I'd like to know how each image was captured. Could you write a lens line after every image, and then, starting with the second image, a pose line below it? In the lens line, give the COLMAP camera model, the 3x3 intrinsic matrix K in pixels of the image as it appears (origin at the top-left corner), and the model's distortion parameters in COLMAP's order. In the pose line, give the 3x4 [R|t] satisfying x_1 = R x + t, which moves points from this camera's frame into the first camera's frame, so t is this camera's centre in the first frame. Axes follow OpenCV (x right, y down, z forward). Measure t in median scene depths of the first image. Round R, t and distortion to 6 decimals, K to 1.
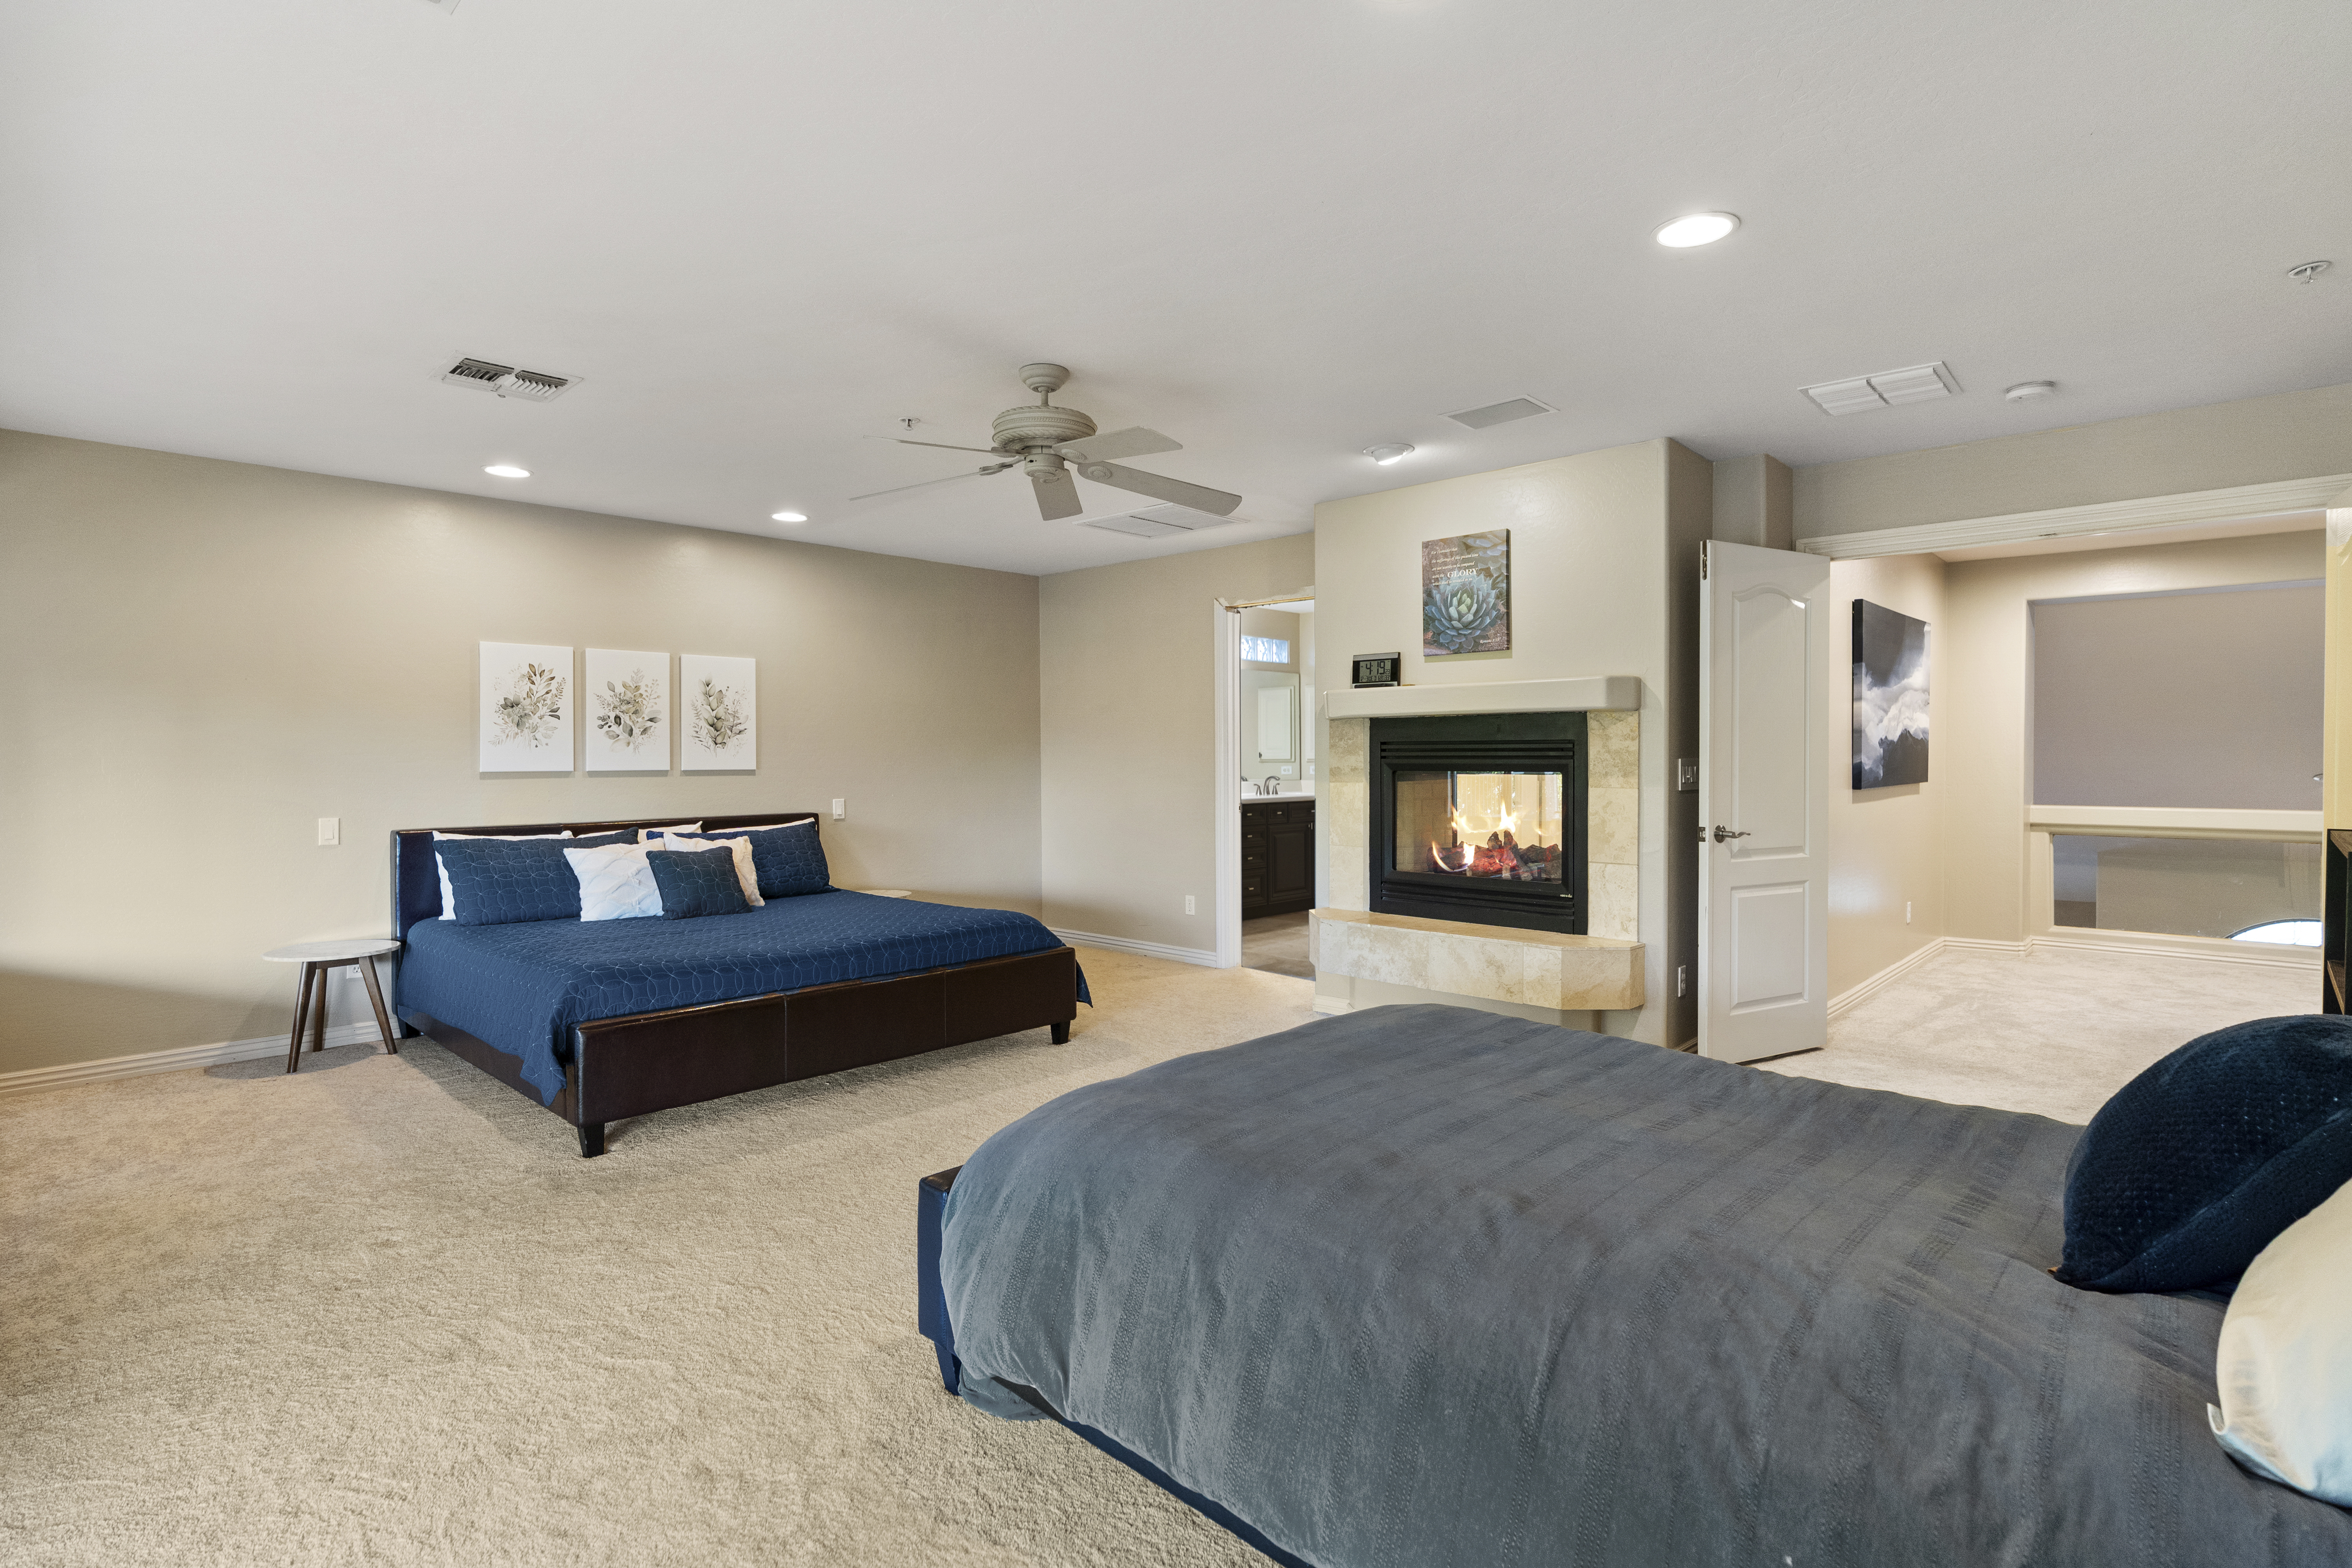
lens RADIAL K [[1135.3, 0, 1172.2], [0, 1135.3, 741.9], [0, 0, 1]] dist [-0.001868, -0.000221]
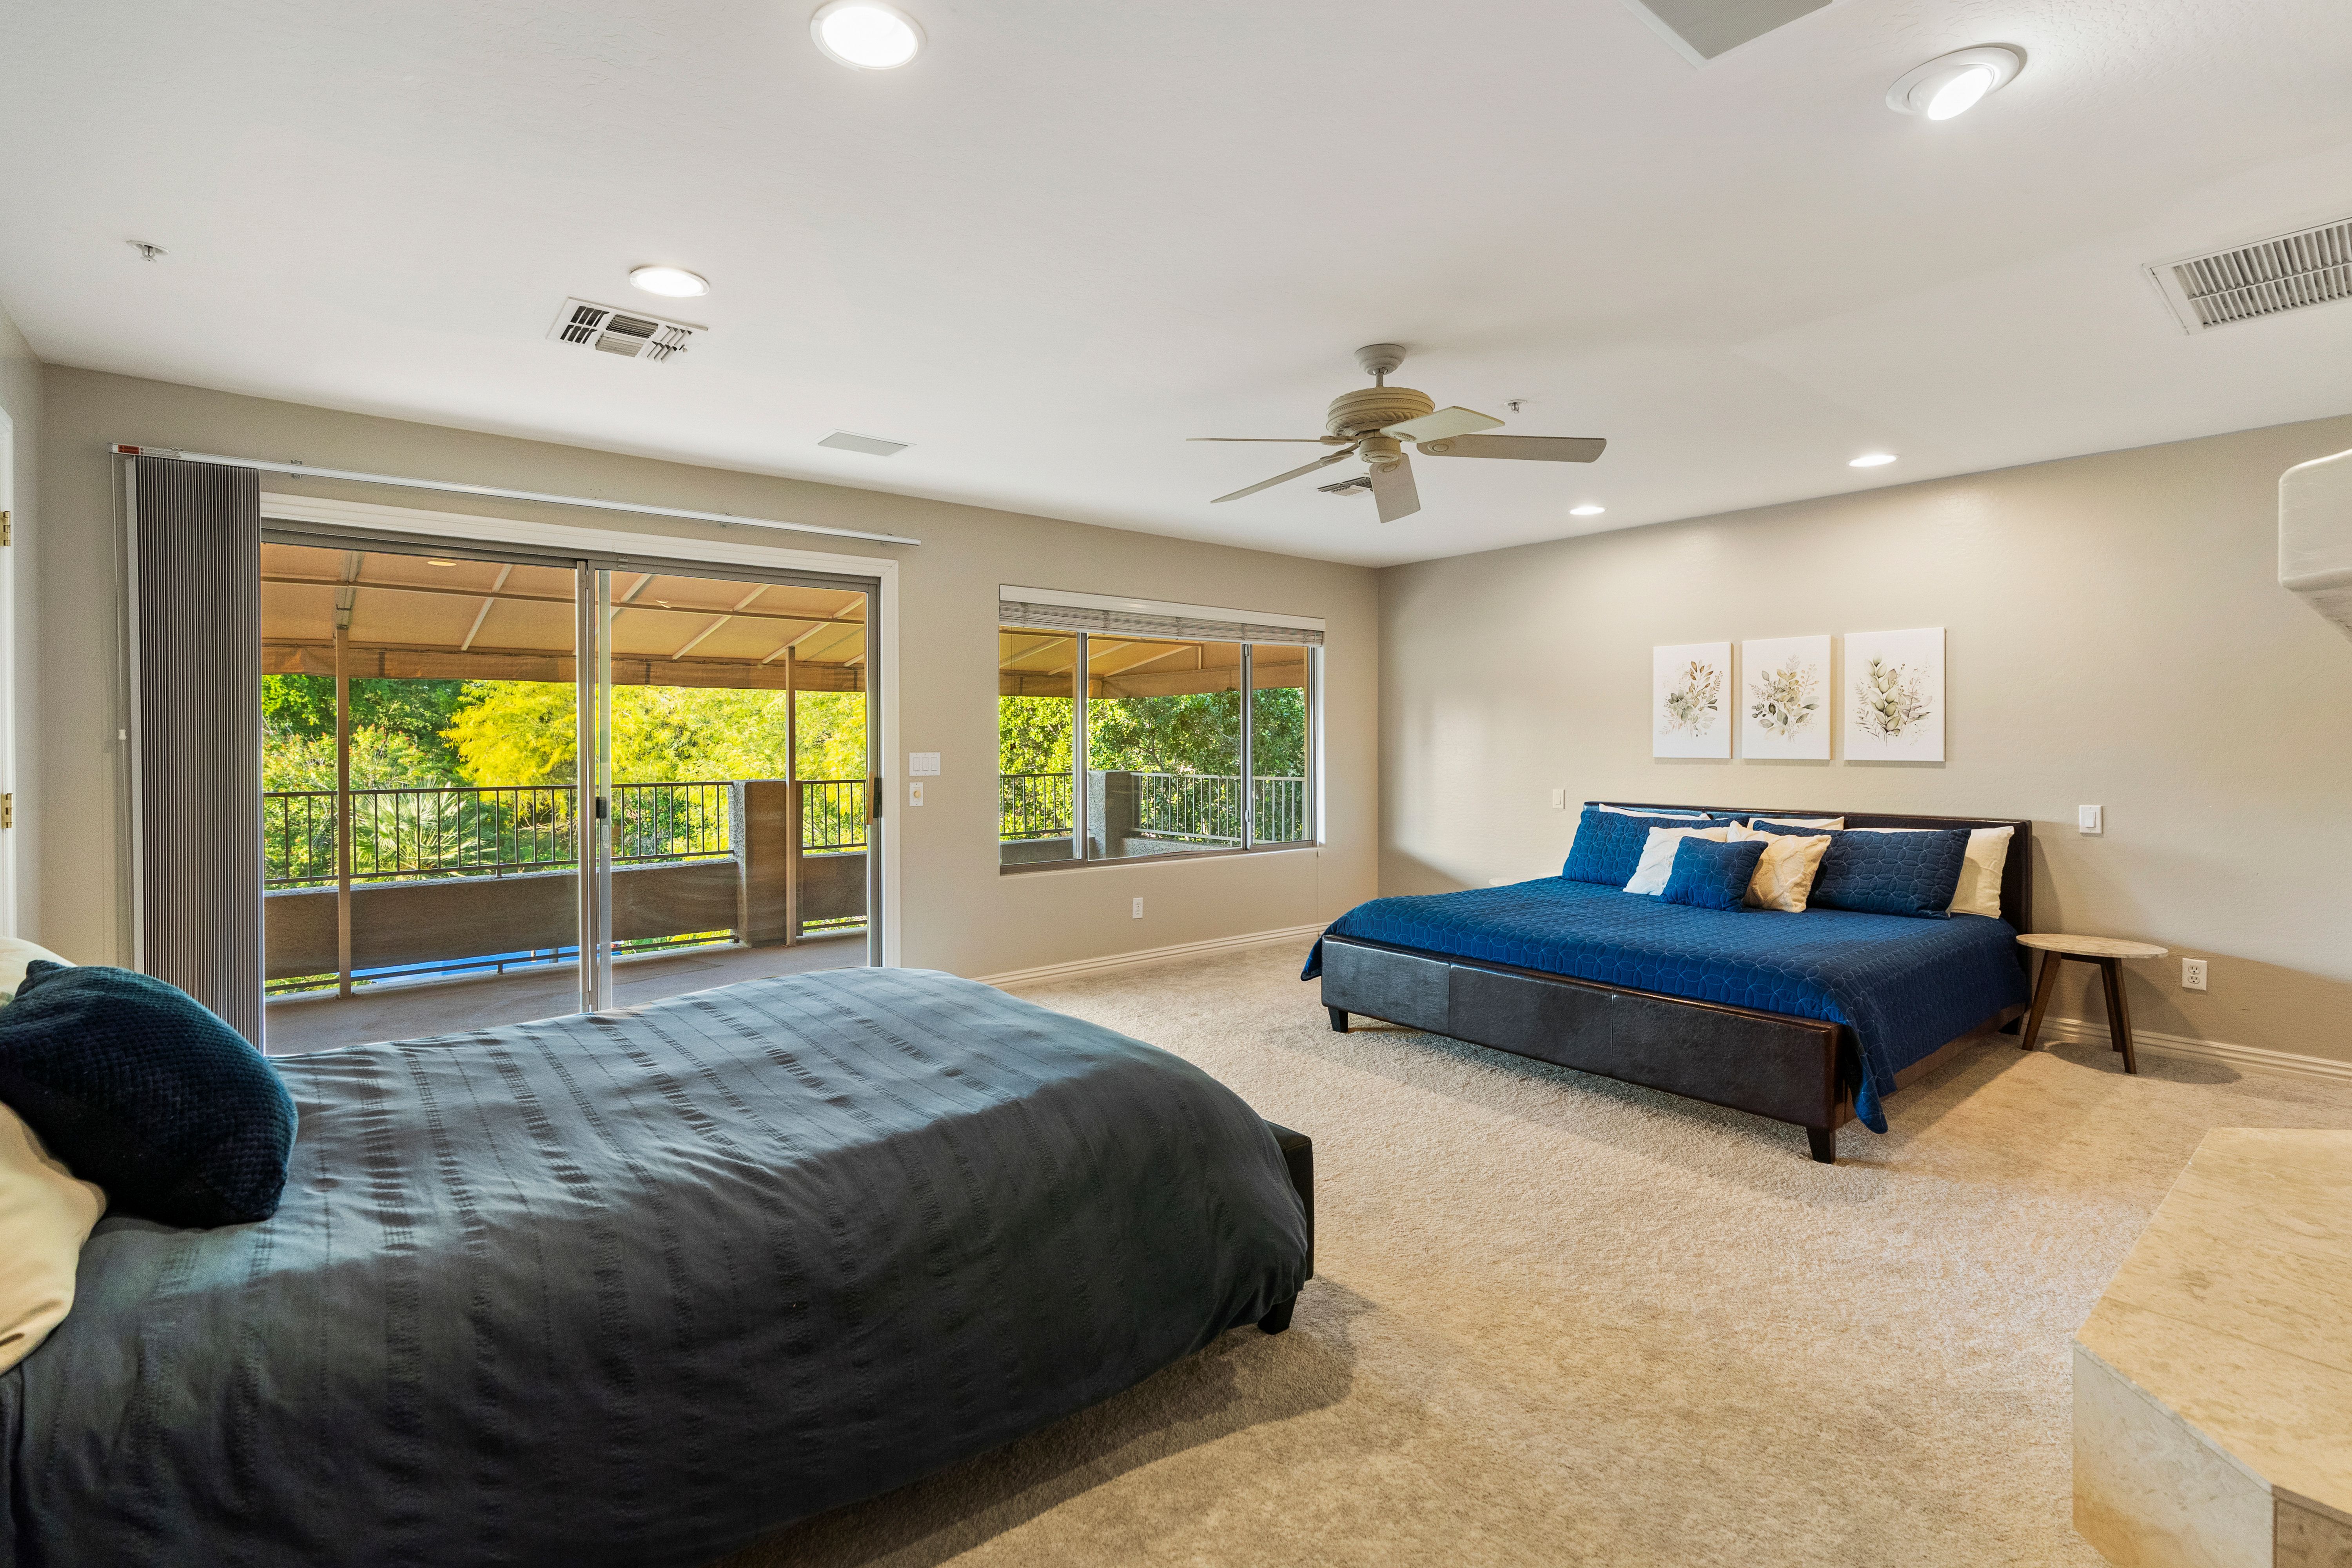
lens RADIAL K [[1087.3, 0, 1172.4], [0, 1087.3, 741.9], [0, 0, 1]] dist [0.000687, 0.000898]
pose [[-0.111472, 0.003207, -0.993762, 0.527981], [0.013691, 0.999905, 0.001691, 0.001203], [0.993673, -0.013417, -0.111505, 0.590726]]
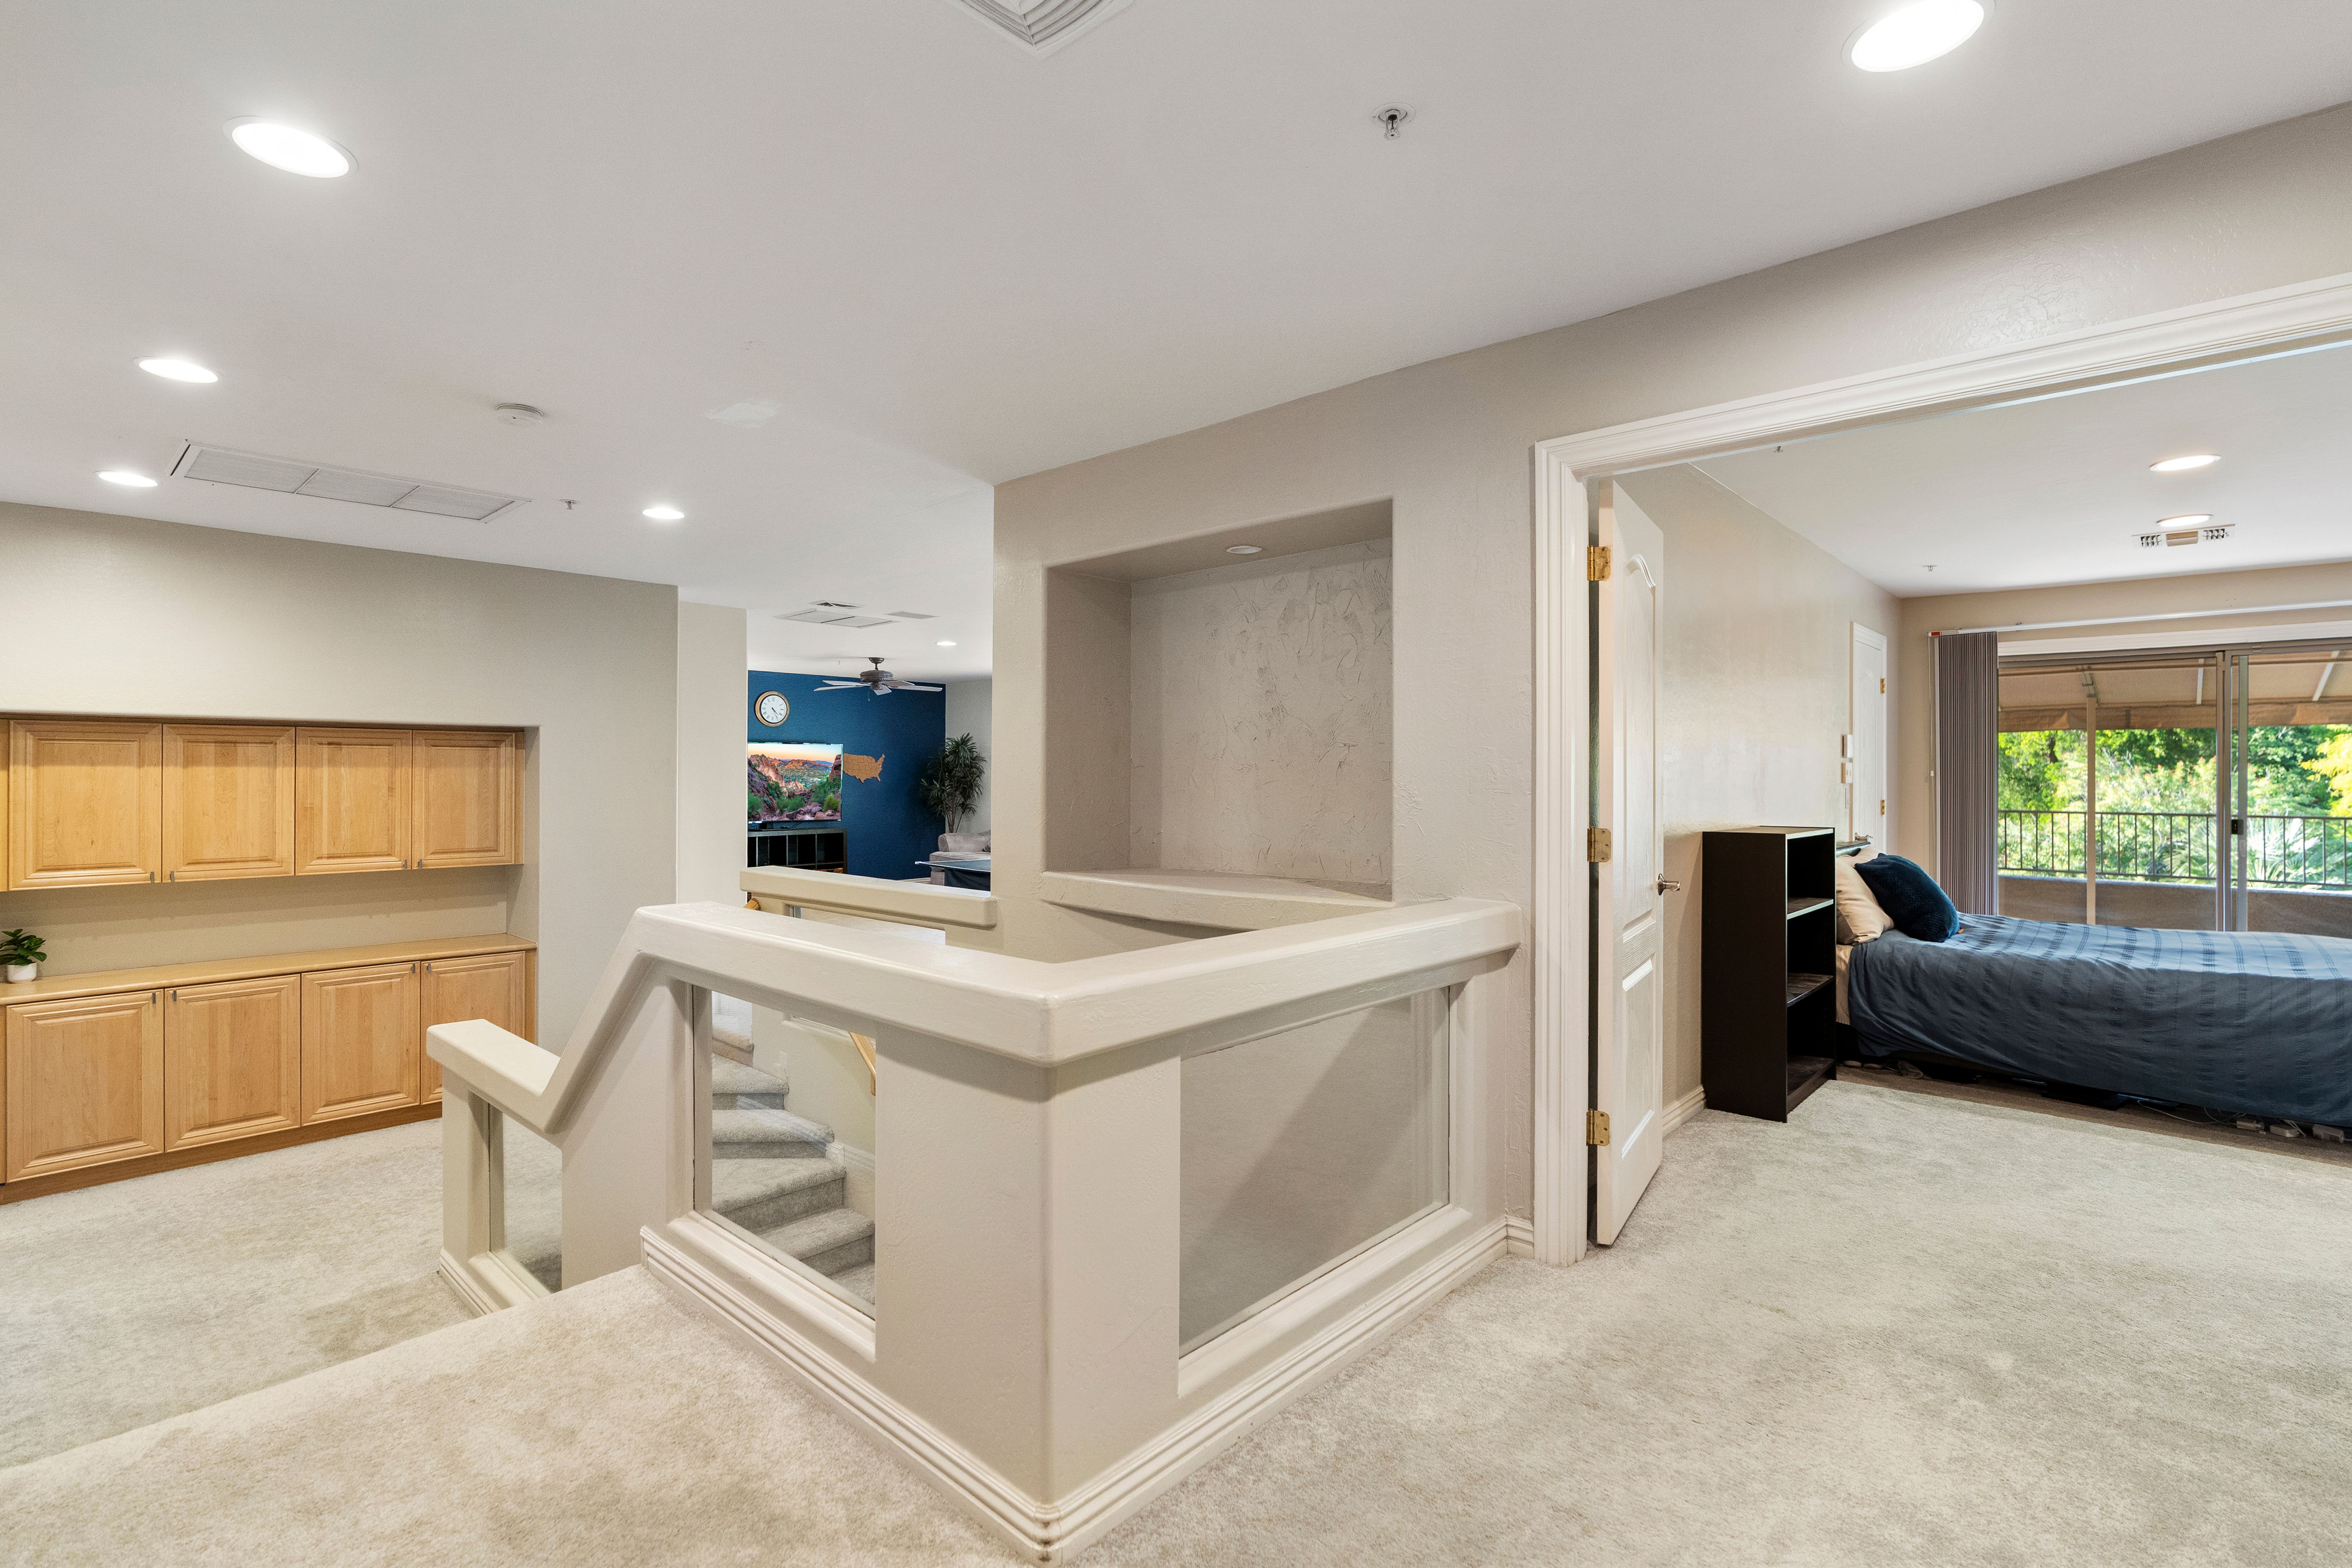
lens RADIAL K [[1076.2, 0, 1176.0], [0, 1076.2, 784.0], [0, 0, 1]] dist [-0.000403, -0.000133]
pose [[-0.999484, 0.002635, -0.032022, 1.137981], [0.002672, 0.999996, -0.001122, 0.001943], [0.032019, -0.001207, -0.999487, 1.515339]]
